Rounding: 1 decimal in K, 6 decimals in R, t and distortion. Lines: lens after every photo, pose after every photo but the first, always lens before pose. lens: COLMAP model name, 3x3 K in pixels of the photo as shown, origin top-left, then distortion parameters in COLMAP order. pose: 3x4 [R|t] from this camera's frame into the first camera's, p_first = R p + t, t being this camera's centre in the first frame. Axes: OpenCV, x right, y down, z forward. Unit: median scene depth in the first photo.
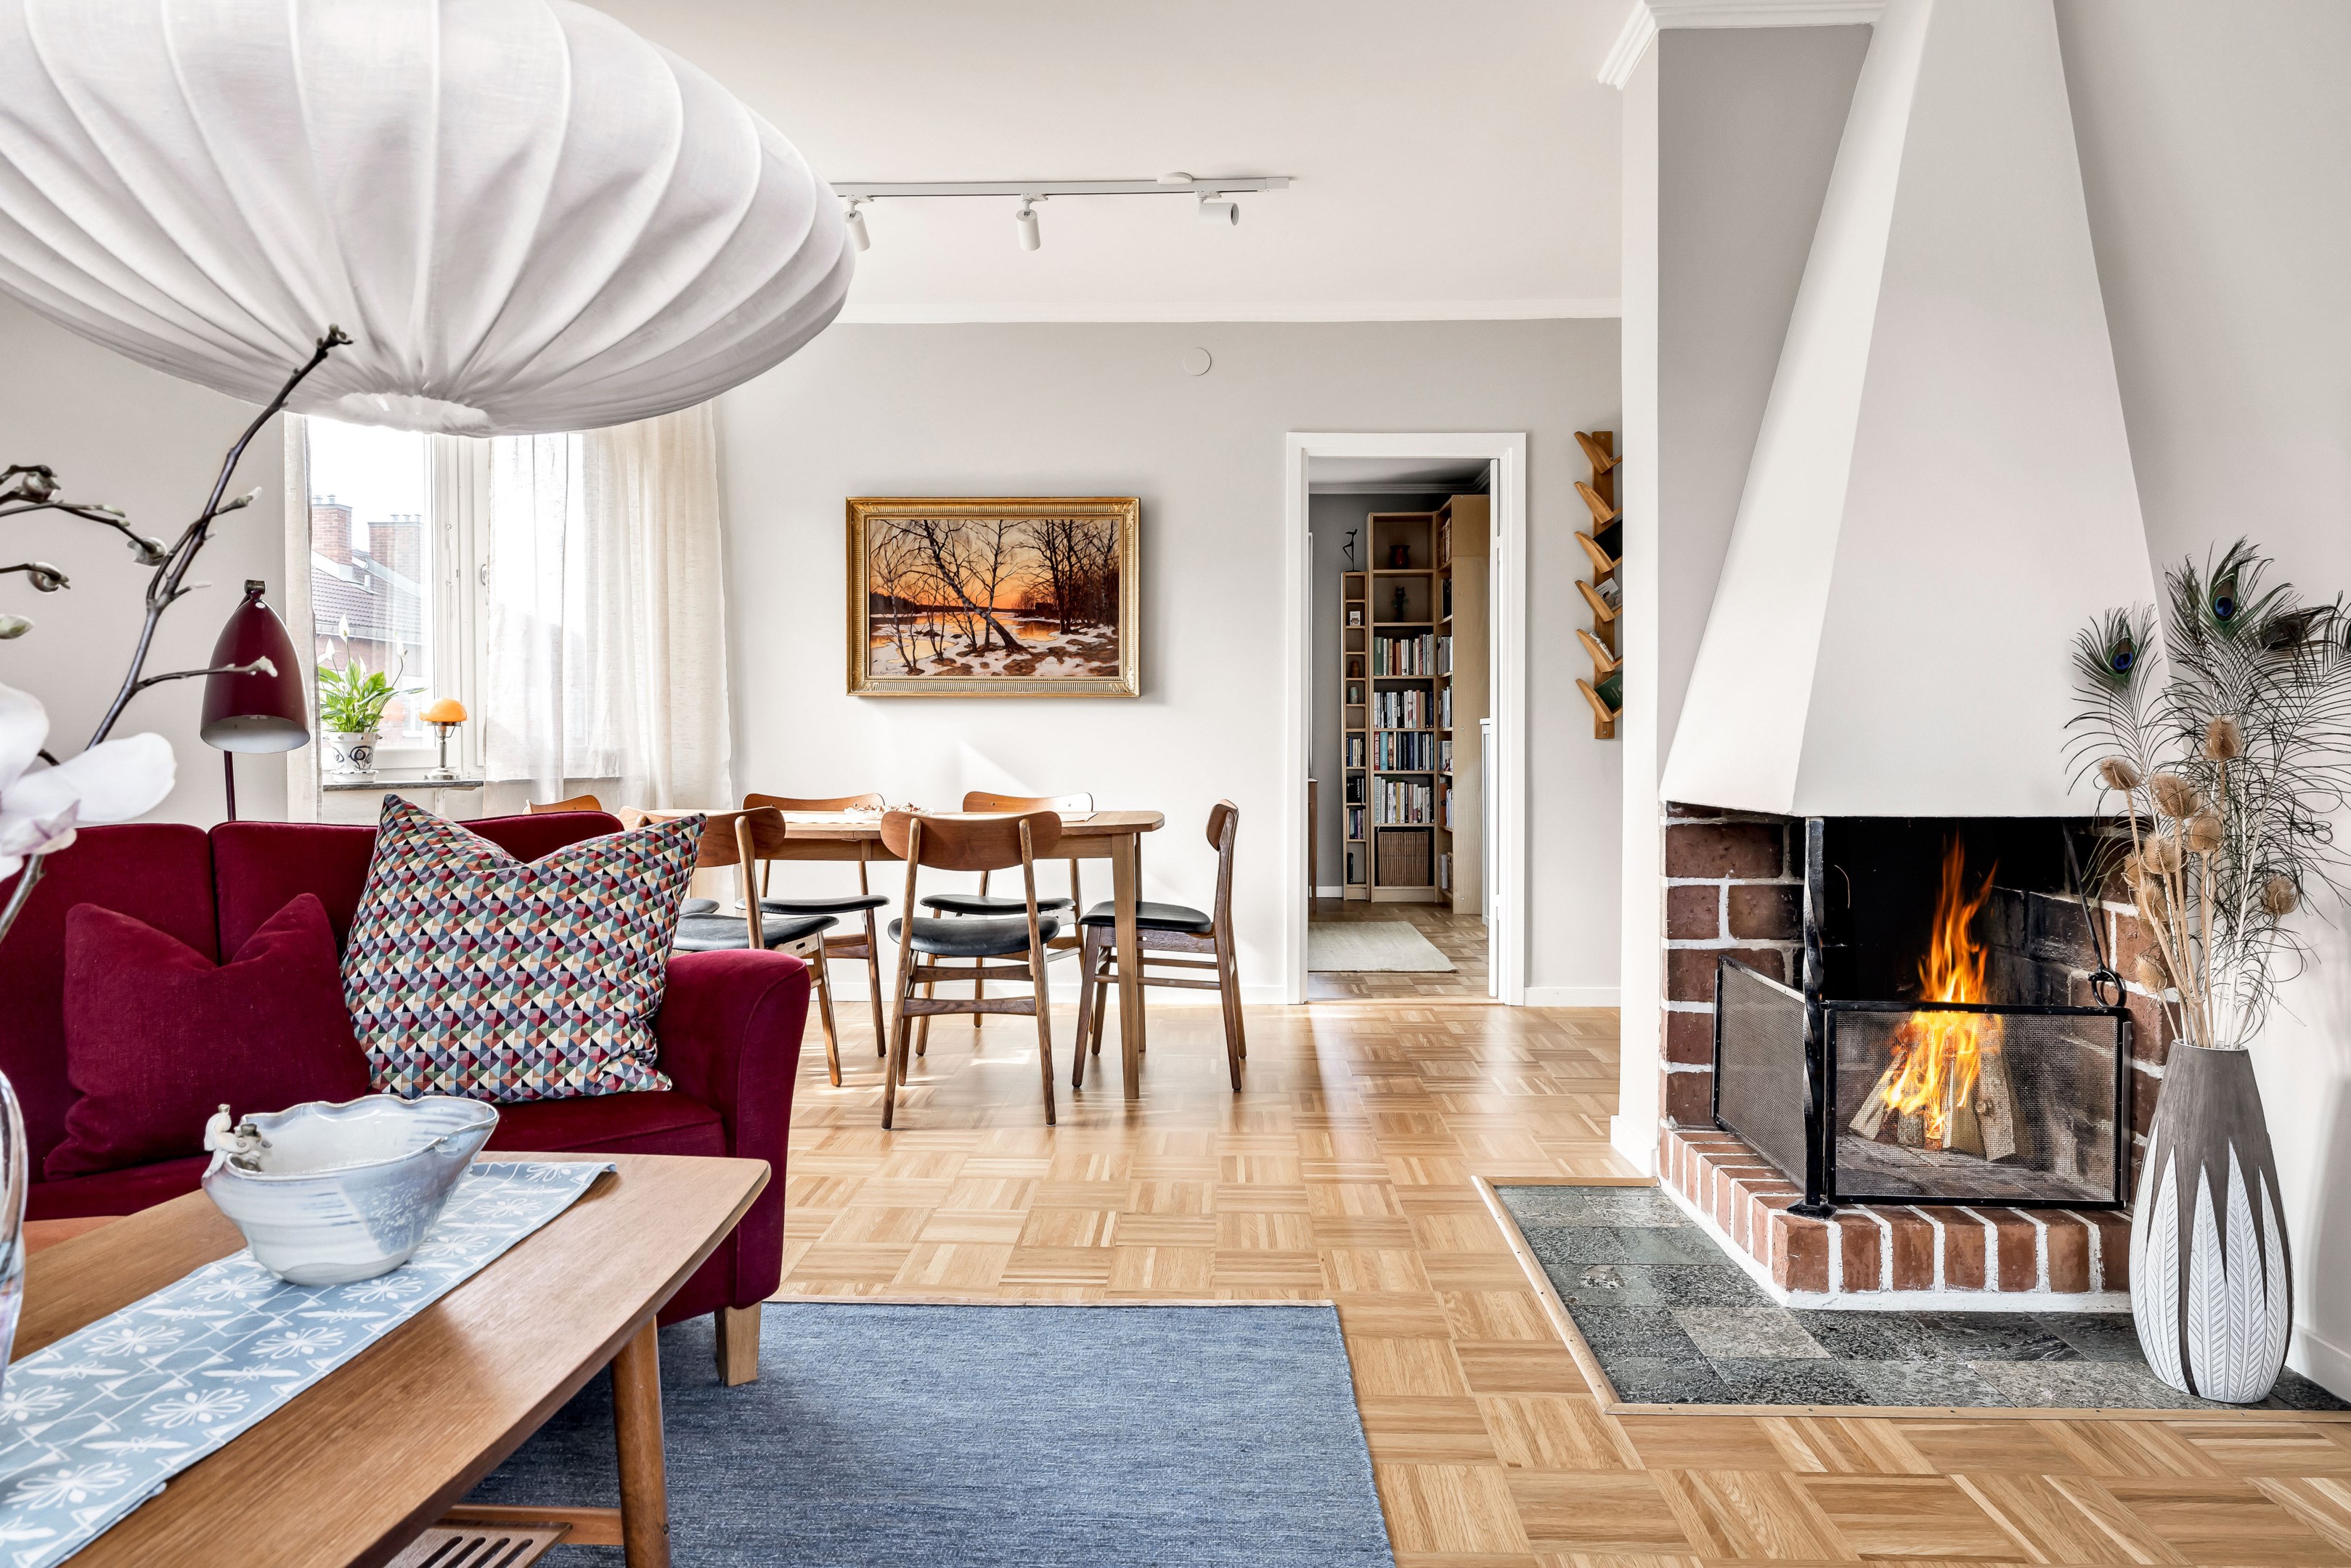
lens RADIAL K [[1461.5, 0, 1176.9], [0, 1461.5, 772.0], [0, 0, 1]] dist [0.000019, -0.000586]
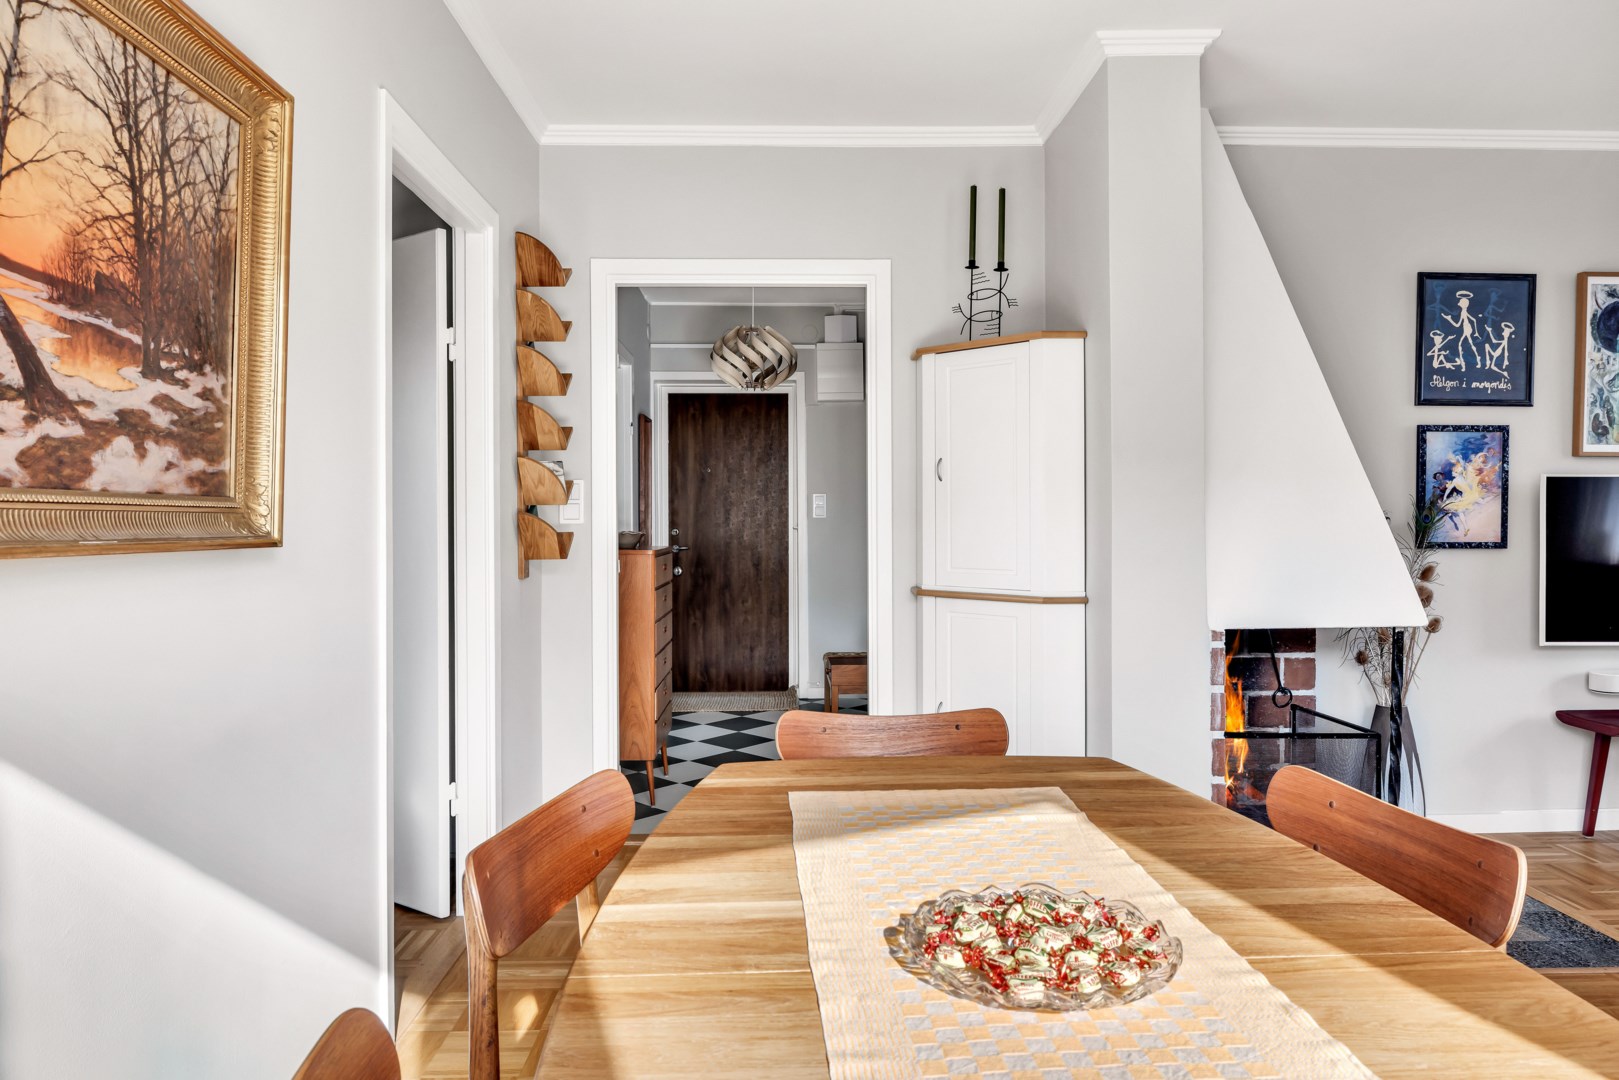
lens RADIAL K [[1006.6, 0, 815.4], [0, 1006.6, 537.1], [0, 0, 1]] dist [0.000019, -0.000586]
pose [[-0.069817, -0.014282, 0.997458, -0.339104], [0.027881, 0.999479, 0.016262, -0.054095], [-0.997170, 0.028945, -0.069382, 0.853578]]
